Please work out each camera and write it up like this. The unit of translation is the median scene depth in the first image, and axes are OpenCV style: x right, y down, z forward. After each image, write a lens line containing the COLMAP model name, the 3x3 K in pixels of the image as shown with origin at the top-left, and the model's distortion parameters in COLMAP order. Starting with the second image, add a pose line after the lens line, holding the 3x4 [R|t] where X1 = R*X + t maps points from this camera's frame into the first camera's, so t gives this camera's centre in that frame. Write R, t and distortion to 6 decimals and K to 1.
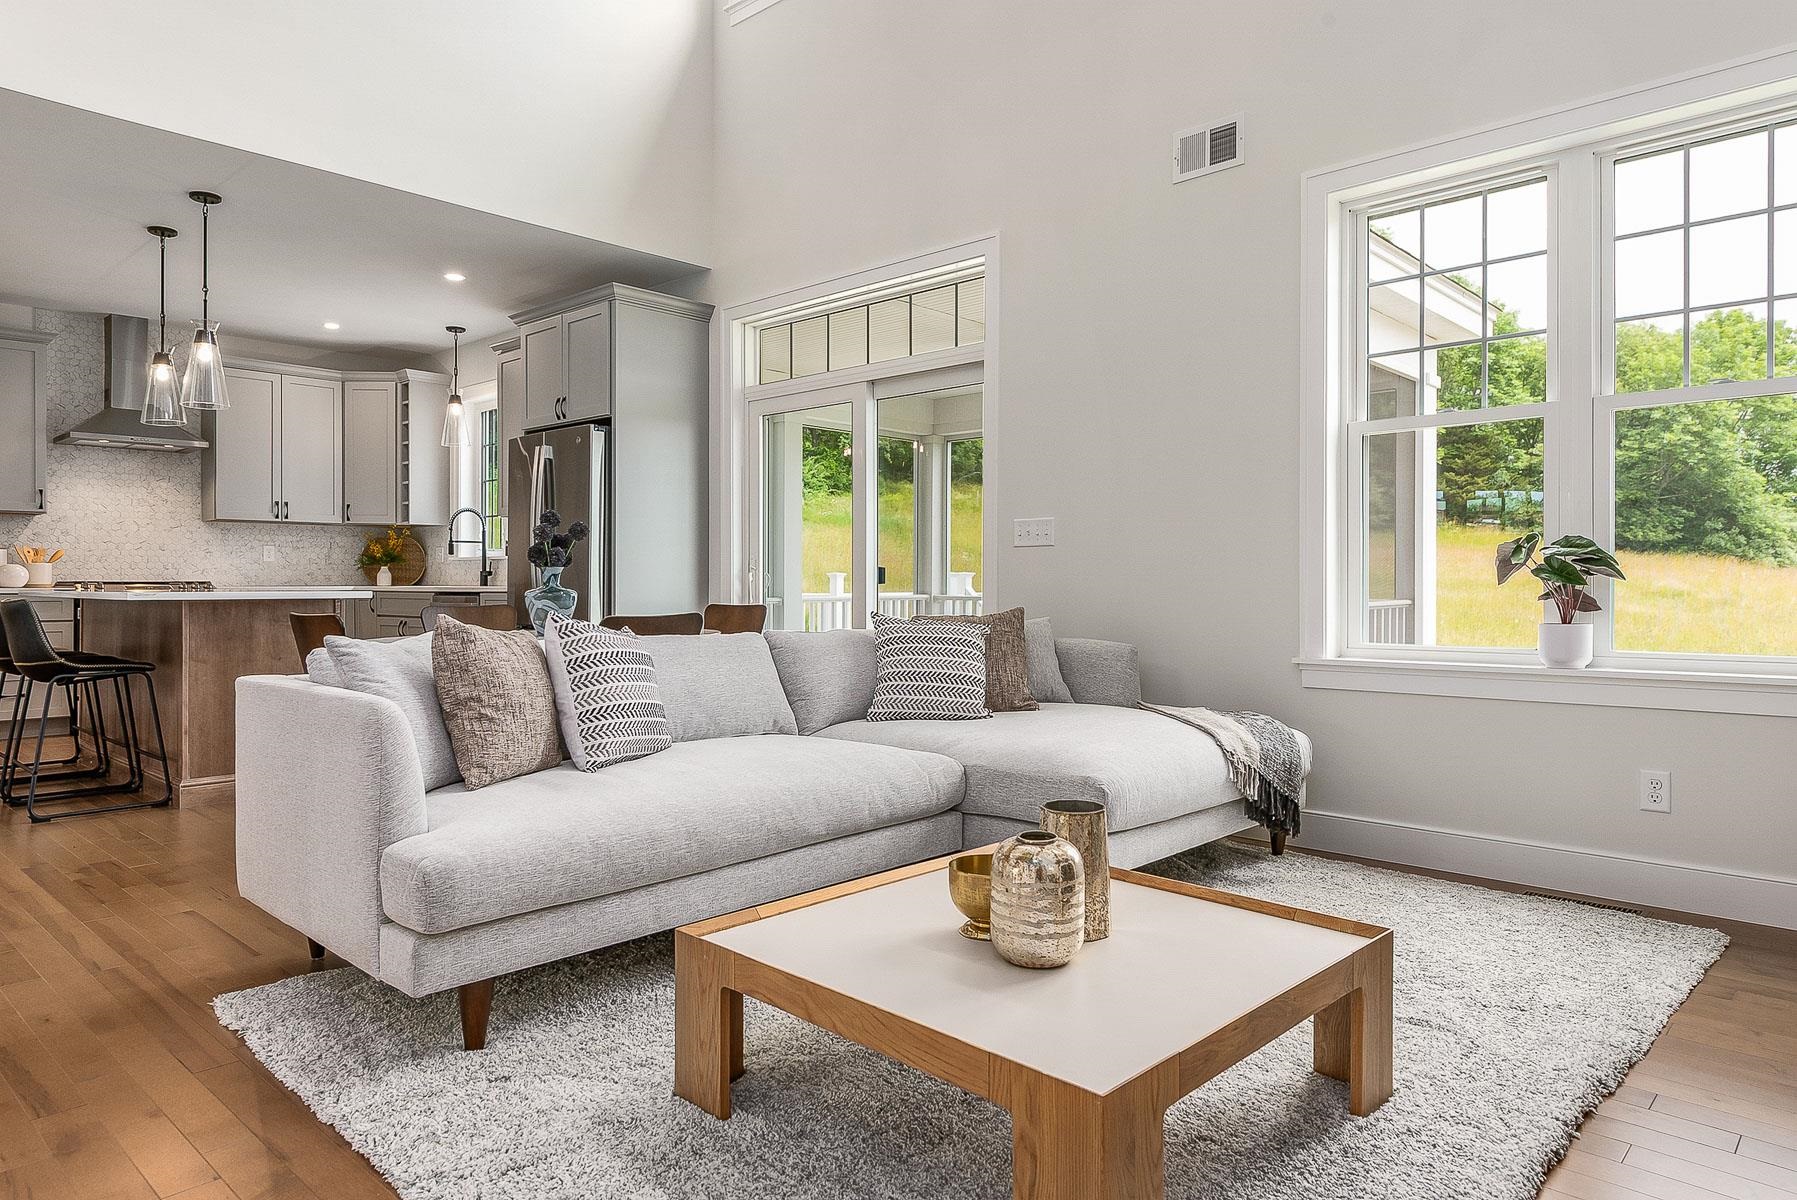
lens RADIAL K [[1082.7, 0, 896.3], [0, 1082.7, 591.2], [0, 0, 1]] dist [-0.000310, 0.000122]
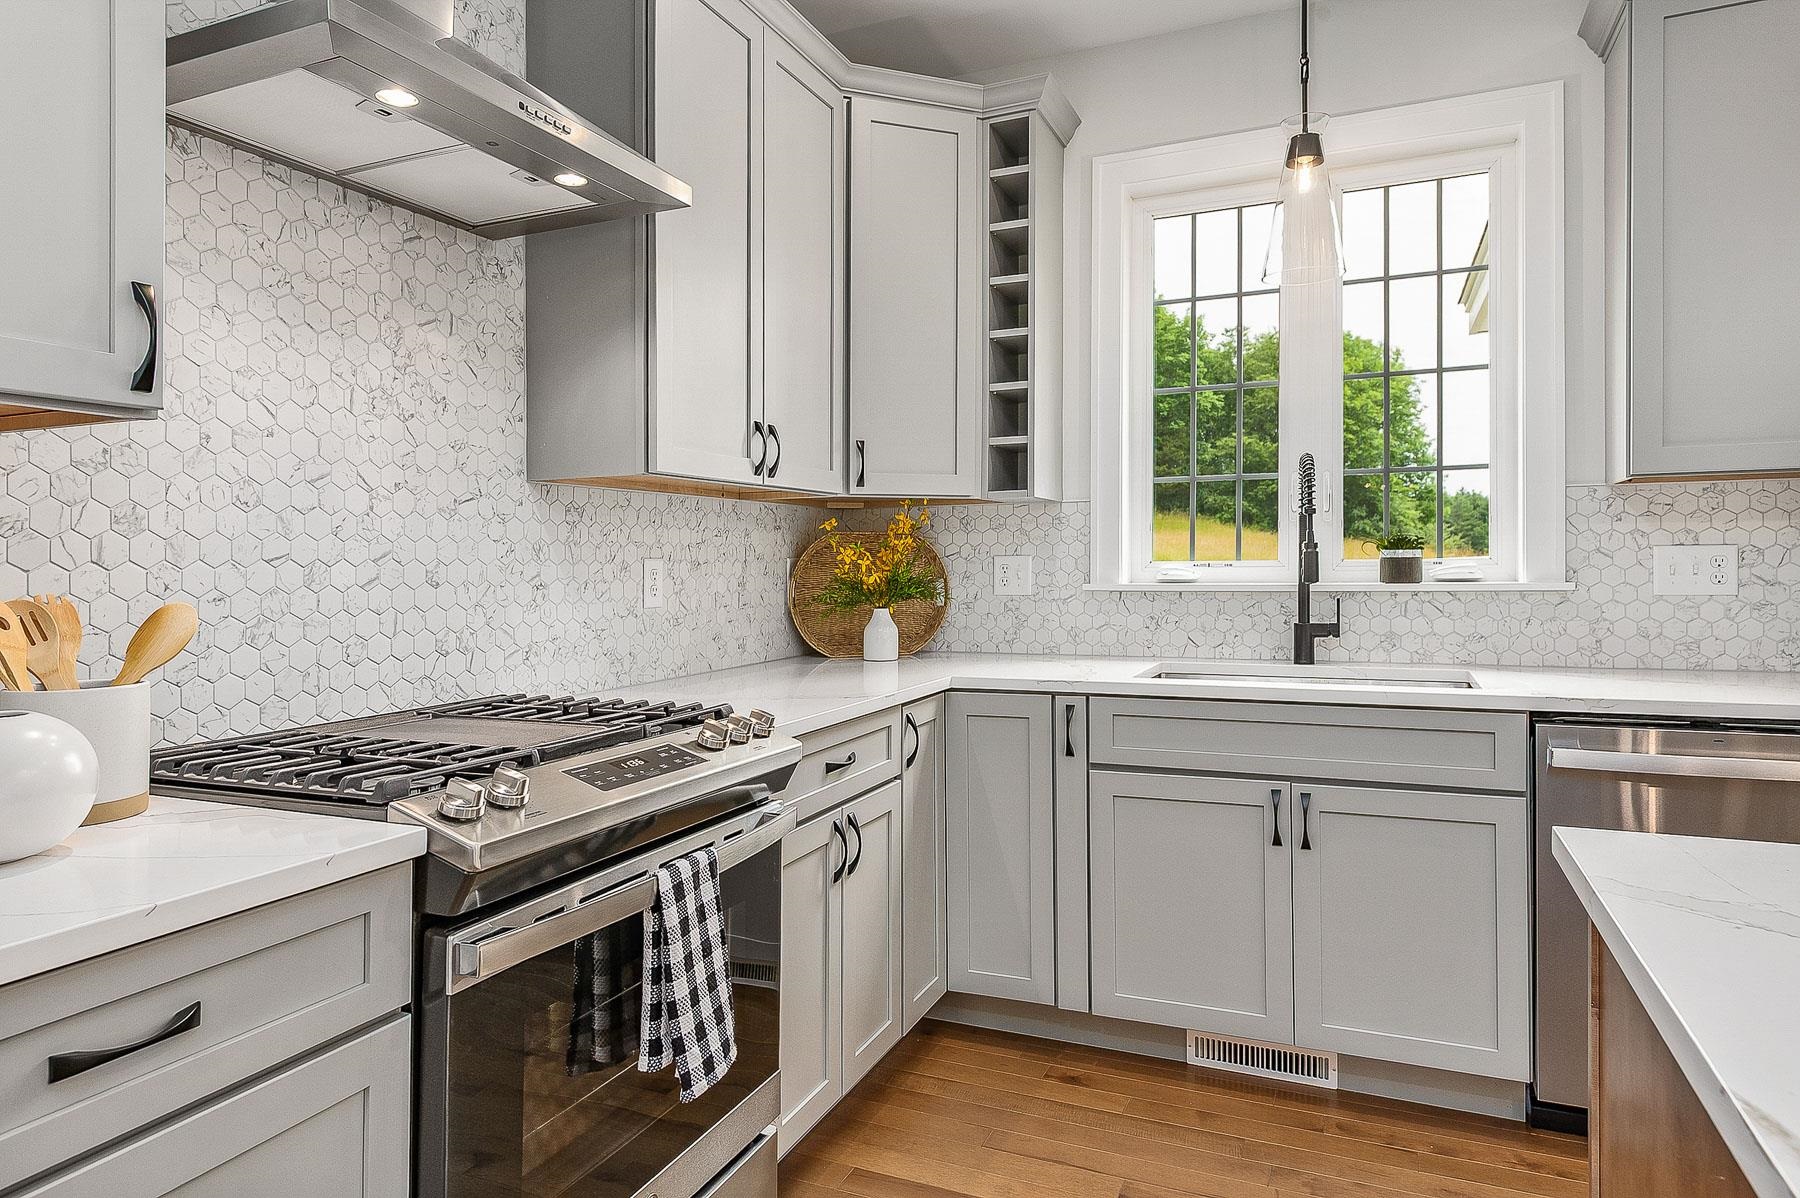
lens RADIAL K [[1084.5, 0, 901.7], [0, 1084.5, 584.3], [0, 0, 1]] dist [-0.000310, 0.000122]
pose [[0.950615, -0.015632, 0.309980, -0.637911], [0.013257, 0.999864, 0.009764, -0.038337], [-0.310091, -0.005173, 0.950693, 0.692572]]
